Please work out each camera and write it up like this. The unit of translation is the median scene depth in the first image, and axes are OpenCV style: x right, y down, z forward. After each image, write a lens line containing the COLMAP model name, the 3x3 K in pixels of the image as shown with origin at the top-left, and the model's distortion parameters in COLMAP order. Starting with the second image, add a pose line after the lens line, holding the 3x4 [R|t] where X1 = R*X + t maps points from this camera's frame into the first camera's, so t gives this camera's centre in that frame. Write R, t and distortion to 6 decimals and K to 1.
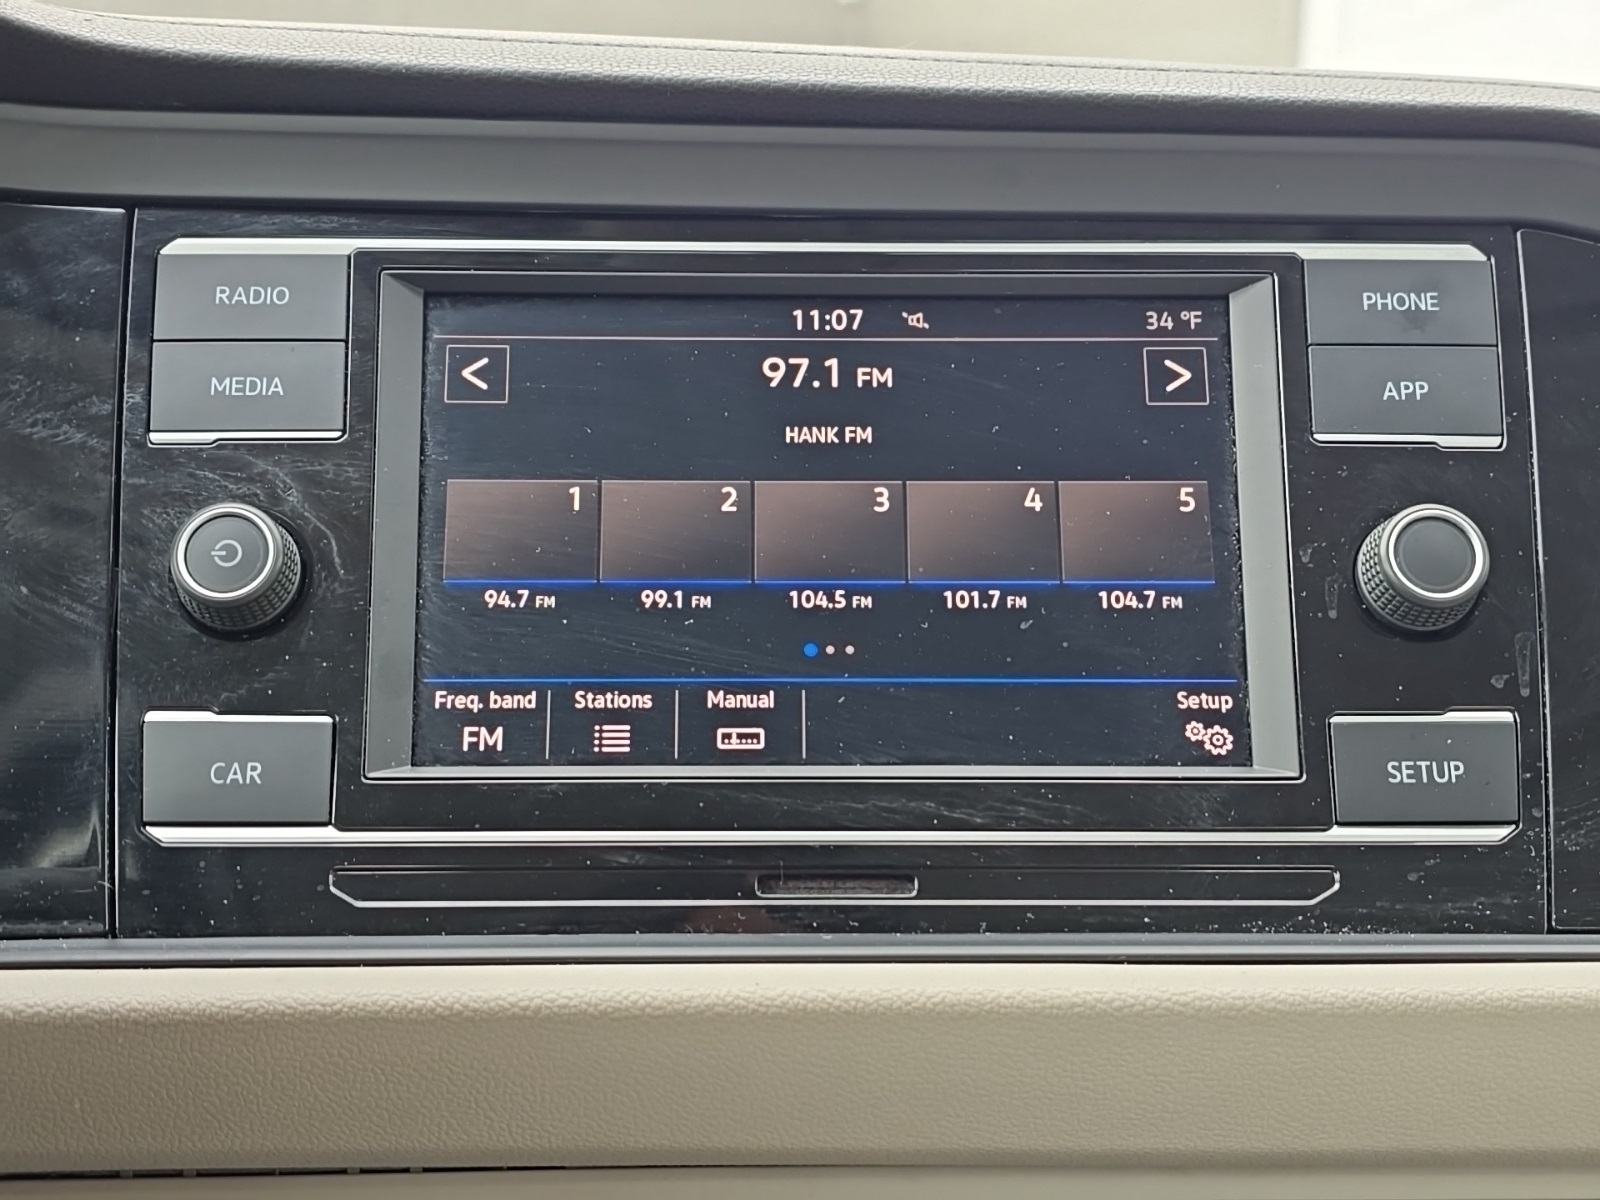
lens RADIAL K [[2082.9, 0, 800.0], [0, 2082.9, 600.0], [0, 0, 1]] dist [0.135777, -0.330690]
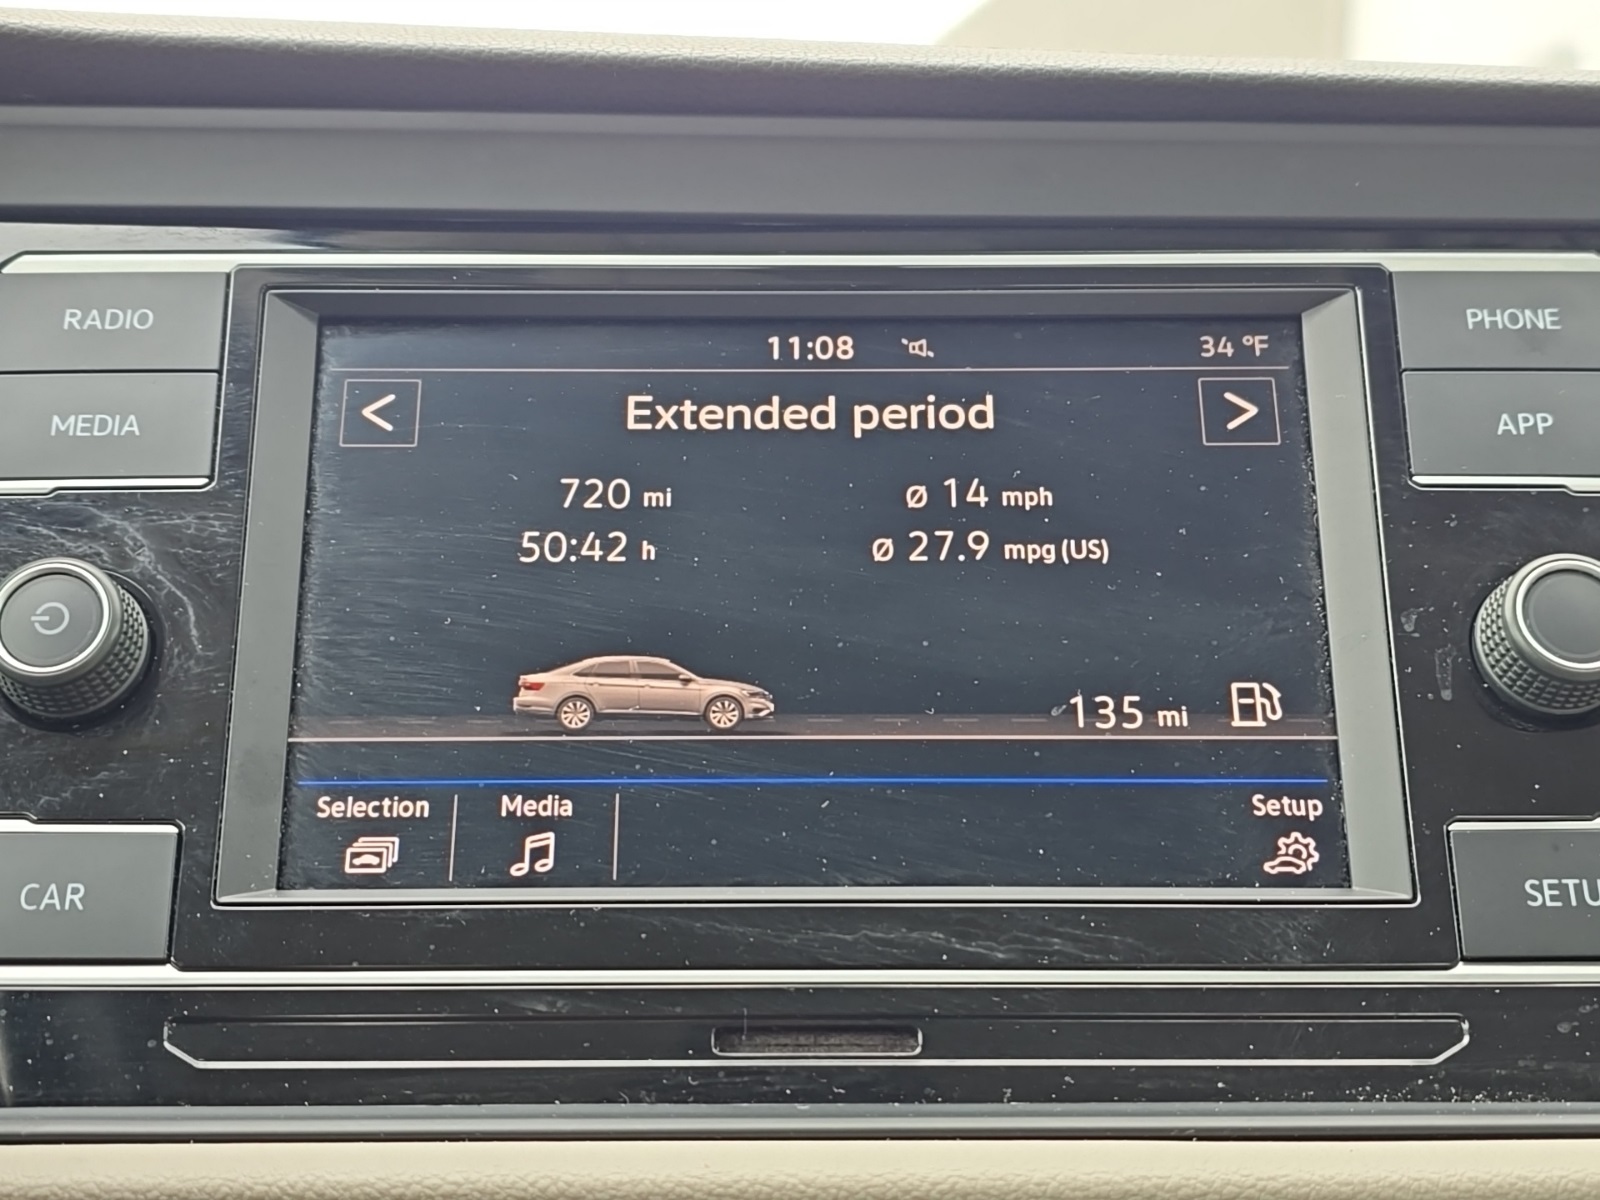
lens RADIAL K [[2147.3, 0, 800.0], [0, 2147.3, 600.0], [0, 0, 1]] dist [0.092888, -0.262224]
pose [[0.999821, -0.005134, -0.018230, 0.025947], [0.003223, 0.994638, -0.103363, 0.055538], [0.018663, 0.103286, 0.994477, 0.185685]]
